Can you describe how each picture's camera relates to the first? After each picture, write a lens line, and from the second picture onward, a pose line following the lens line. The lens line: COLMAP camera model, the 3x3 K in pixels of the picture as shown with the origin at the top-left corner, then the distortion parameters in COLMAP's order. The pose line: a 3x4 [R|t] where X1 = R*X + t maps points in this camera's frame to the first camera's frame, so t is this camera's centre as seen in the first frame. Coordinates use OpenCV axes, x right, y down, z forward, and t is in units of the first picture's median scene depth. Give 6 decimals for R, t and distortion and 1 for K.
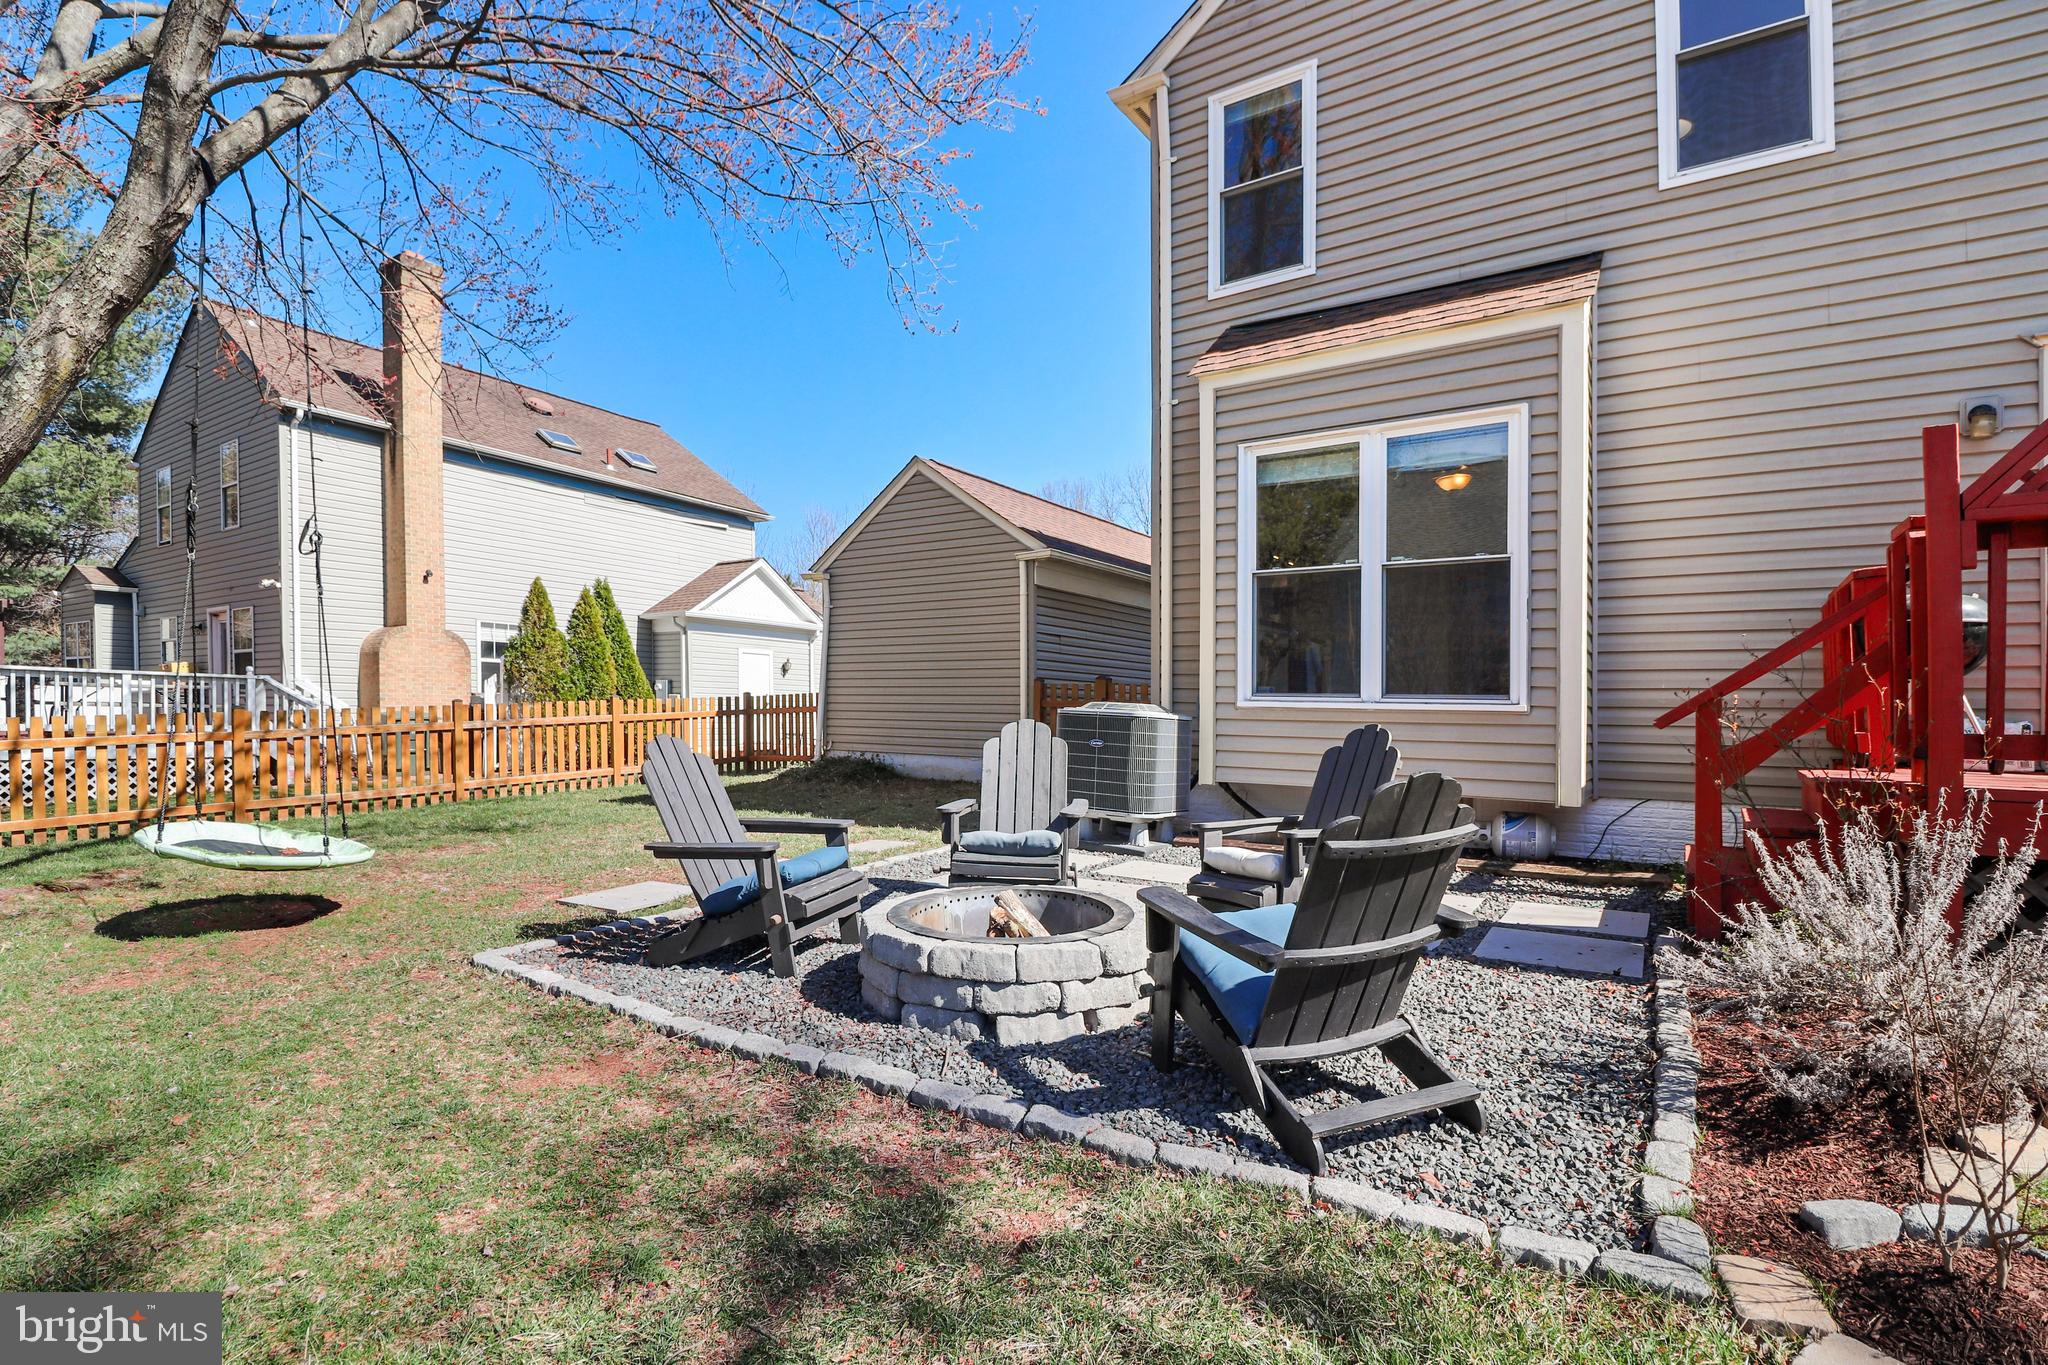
lens RADIAL K [[967.3, 0, 1022.1], [0, 967.3, 737.5], [0, 0, 1]] dist [0.000563, -0.009839]
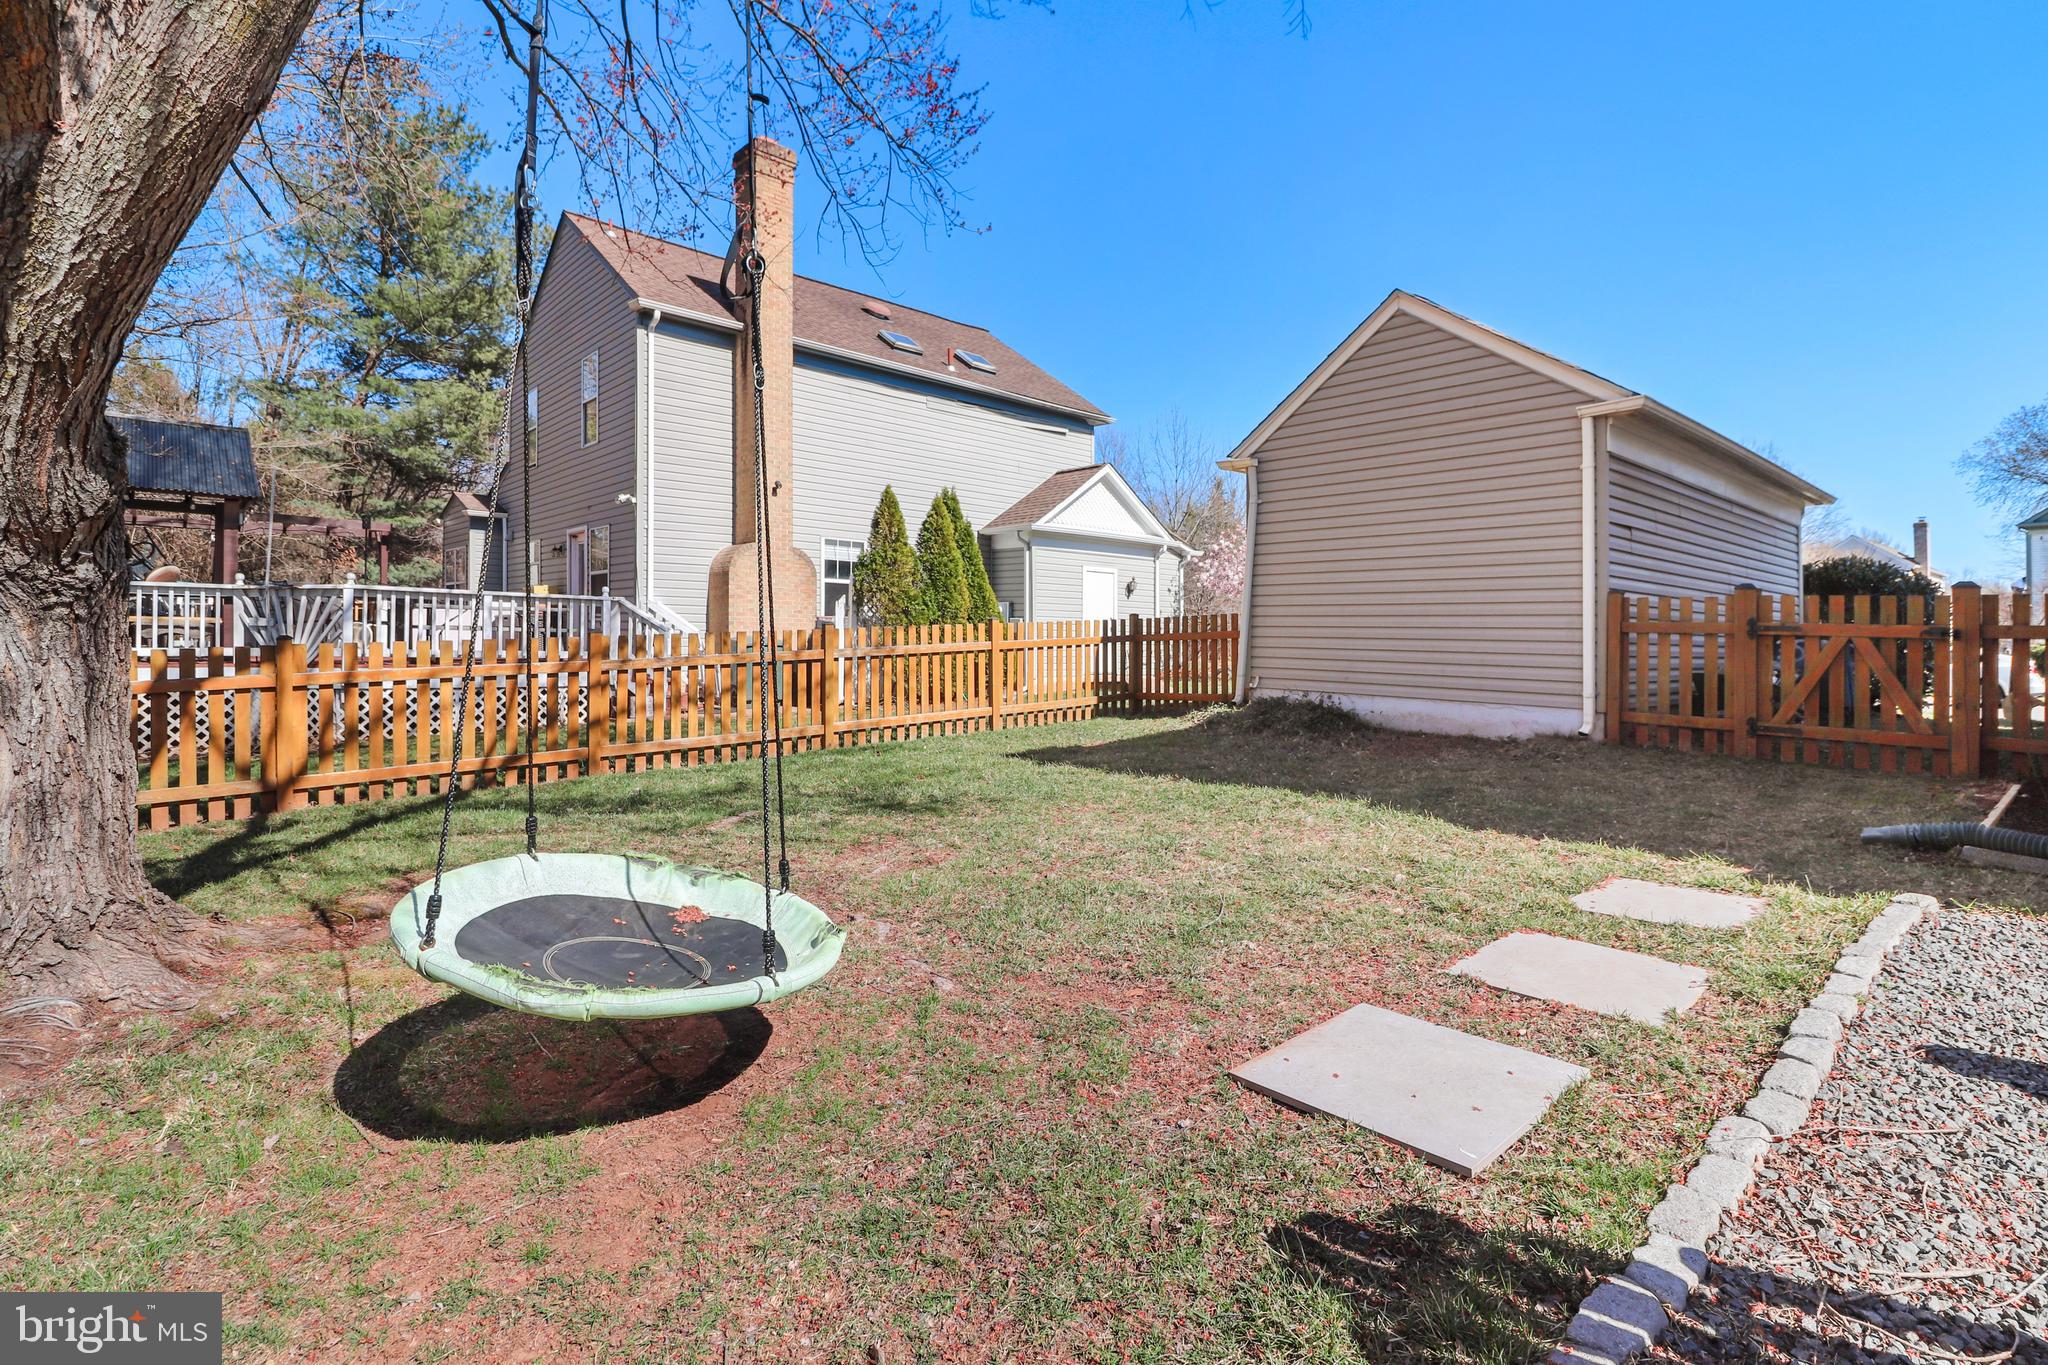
lens RADIAL K [[941.9, 0, 1027.2], [0, 941.9, 636.1], [0, 0, 1]] dist [0.001317, -0.000196]
pose [[0.969165, 0.001527, -0.246408, -0.172114], [-0.008620, 0.999579, -0.027709, -0.005371], [0.246262, 0.028978, 0.968770, 0.208085]]
